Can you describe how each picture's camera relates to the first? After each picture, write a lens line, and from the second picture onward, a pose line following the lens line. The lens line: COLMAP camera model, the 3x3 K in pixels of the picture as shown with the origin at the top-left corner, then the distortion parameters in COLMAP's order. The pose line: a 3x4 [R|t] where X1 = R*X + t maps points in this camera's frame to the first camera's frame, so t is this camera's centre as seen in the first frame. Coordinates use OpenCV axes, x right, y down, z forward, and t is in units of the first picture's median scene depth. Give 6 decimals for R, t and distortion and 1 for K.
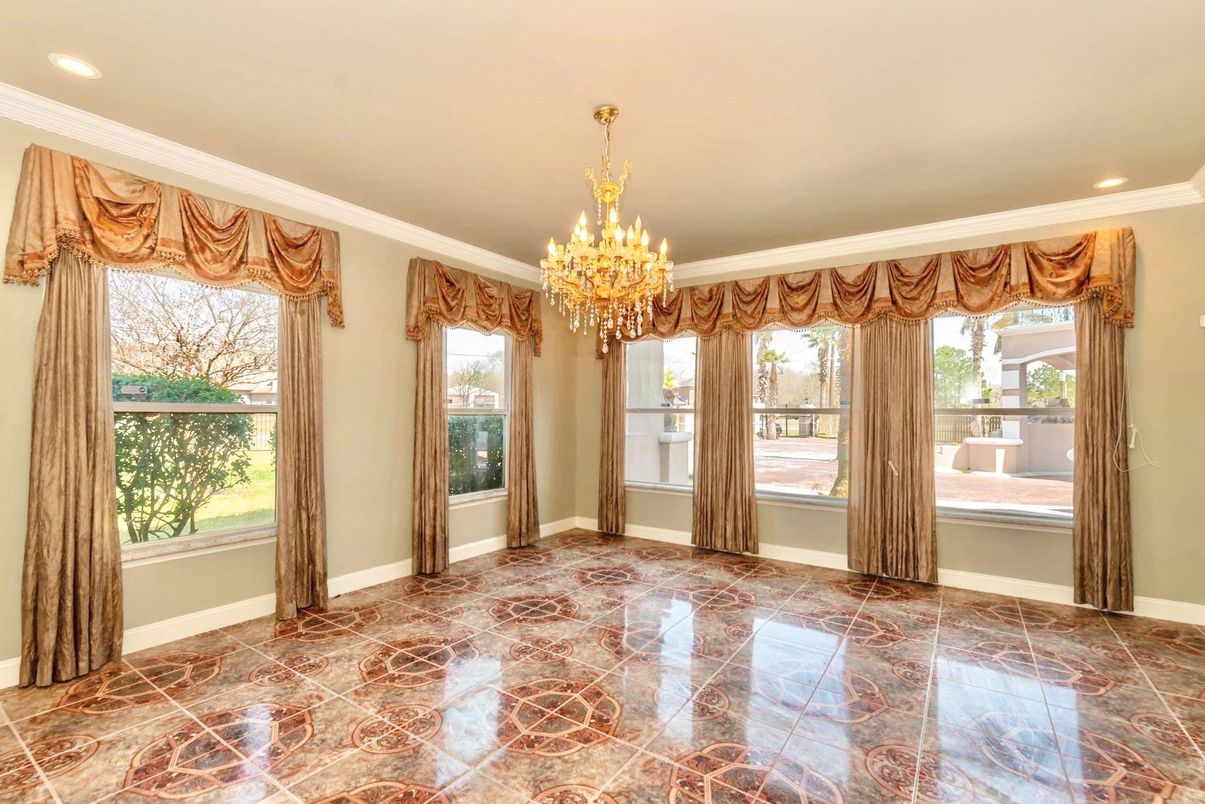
lens RADIAL K [[537.6, 0, 604.5], [0, 537.6, 408.3], [0, 0, 1]] dist [0.000911, 0.000043]
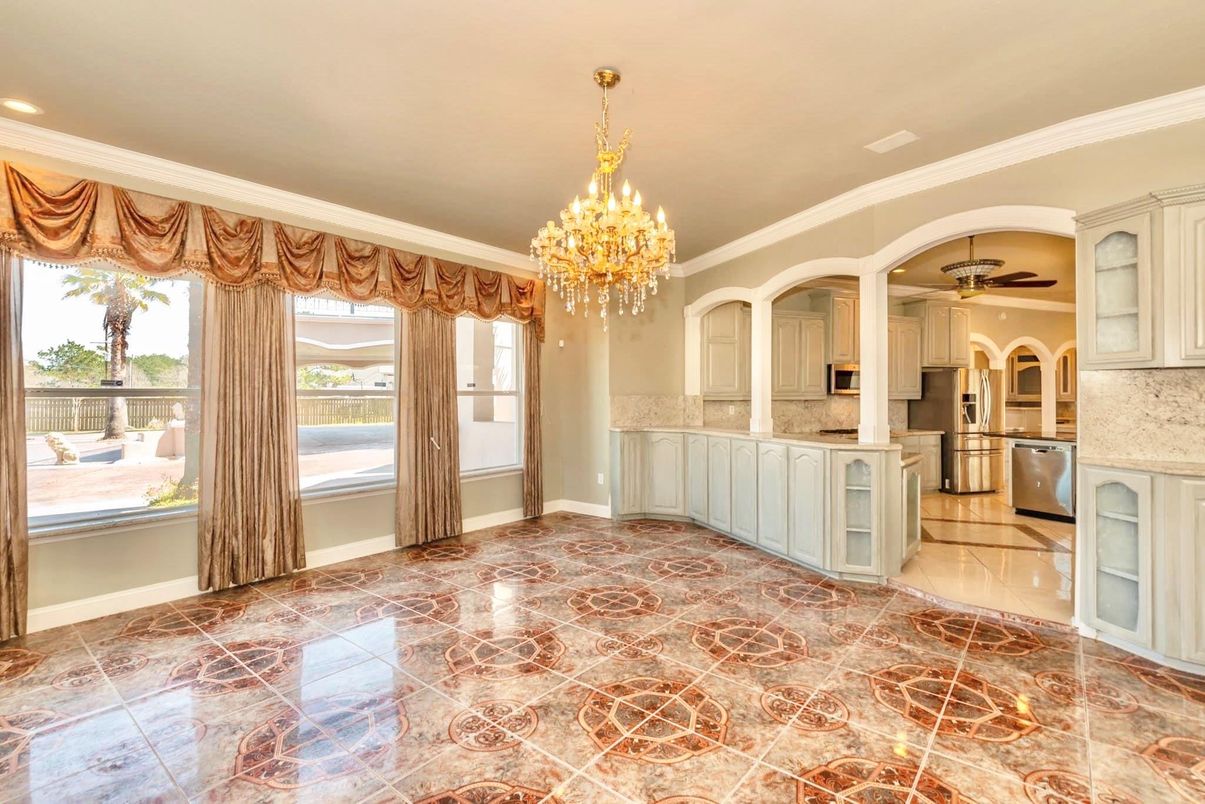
lens RADIAL K [[537.6, 0, 608.3], [0, 537.6, 397.8], [0, 0, 1]] dist [0.000911, 0.000043]
pose [[0.100900, -0.006455, 0.994876, -0.512521], [-0.005294, 0.999961, 0.007025, 0.005225], [-0.994882, -0.005975, 0.100862, 0.491562]]
